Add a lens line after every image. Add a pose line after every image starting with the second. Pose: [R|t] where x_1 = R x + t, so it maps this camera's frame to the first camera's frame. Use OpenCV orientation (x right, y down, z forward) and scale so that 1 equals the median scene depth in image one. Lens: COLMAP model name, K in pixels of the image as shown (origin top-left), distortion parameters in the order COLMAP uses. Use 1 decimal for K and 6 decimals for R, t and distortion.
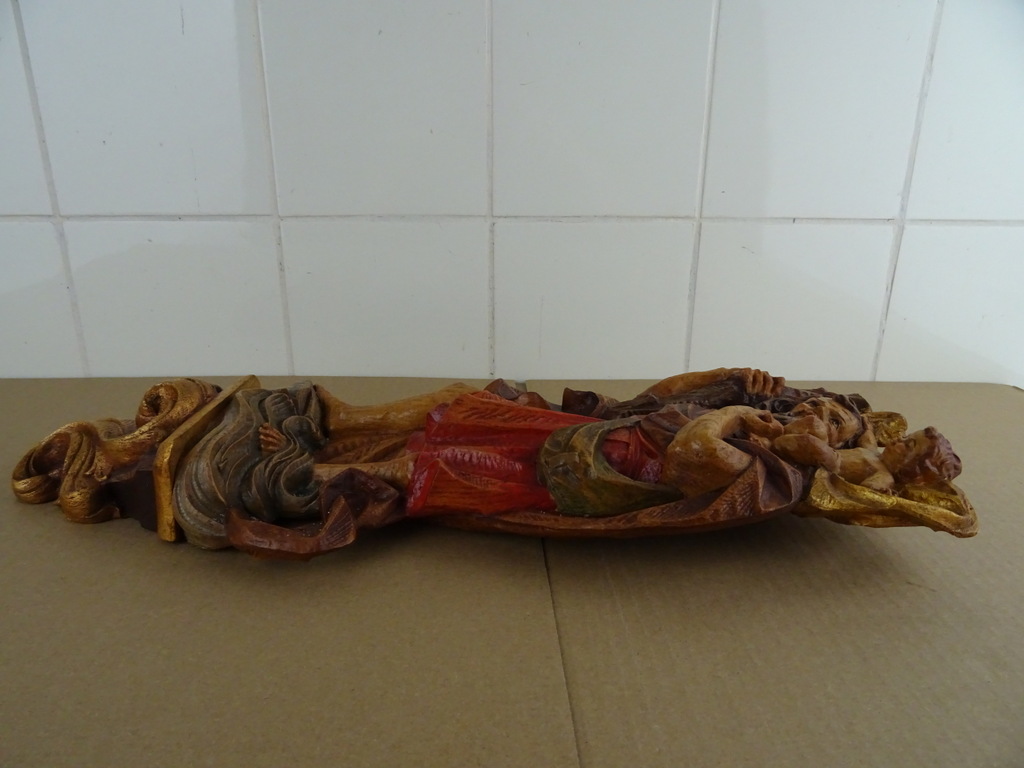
lens RADIAL K [[727.7, 0, 515.2], [0, 727.7, 379.1], [0, 0, 1]] dist [-0.013695, 0.005952]
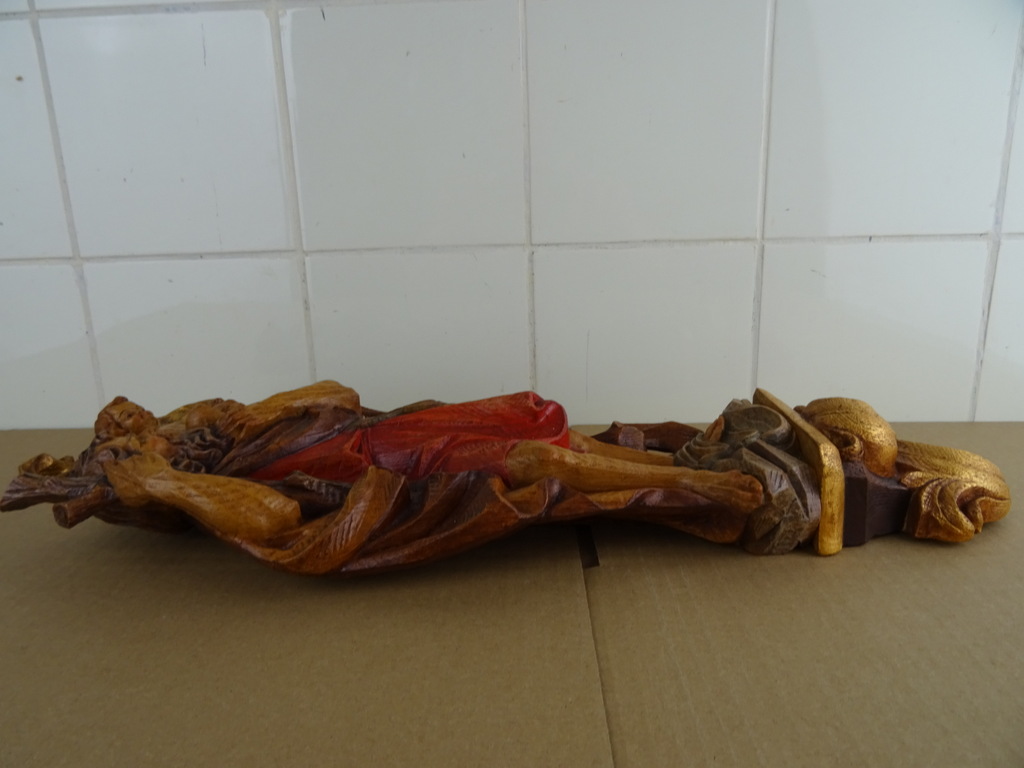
lens RADIAL K [[727.7, 0, 513.4], [0, 727.7, 380.0], [0, 0, 1]] dist [-0.013695, 0.005952]
pose [[0.996931, -0.019518, -0.075819, 0.012587], [0.013157, 0.996420, -0.083507, 0.022979], [0.077178, 0.082254, 0.993619, 0.101336]]
